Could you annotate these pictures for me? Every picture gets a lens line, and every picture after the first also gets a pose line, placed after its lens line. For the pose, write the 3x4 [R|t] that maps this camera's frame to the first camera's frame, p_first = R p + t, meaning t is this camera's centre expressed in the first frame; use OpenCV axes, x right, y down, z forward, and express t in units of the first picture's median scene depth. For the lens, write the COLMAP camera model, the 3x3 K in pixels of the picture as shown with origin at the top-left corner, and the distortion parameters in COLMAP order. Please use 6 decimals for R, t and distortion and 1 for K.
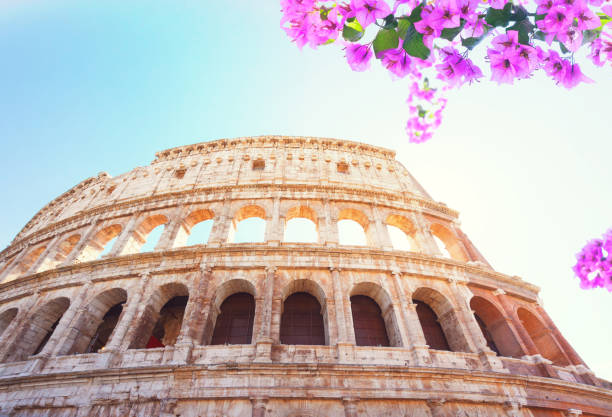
lens RADIAL K [[295.2, 0, 295.4], [0, 295.2, 193.8], [0, 0, 1]] dist [0.000306, 0.001135]
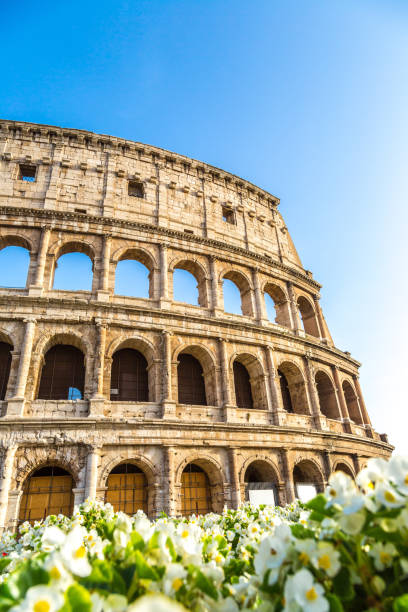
lens RADIAL K [[411.2, 0, 204.6], [0, 411.2, 304.4], [0, 0, 1]] dist [0.009905, 0.011715]
pose [[0.921920, 0.143159, 0.359956, -0.484133], [-0.257125, 0.921144, 0.292198, -0.282904], [-0.289740, -0.361937, 0.886032, -0.259927]]
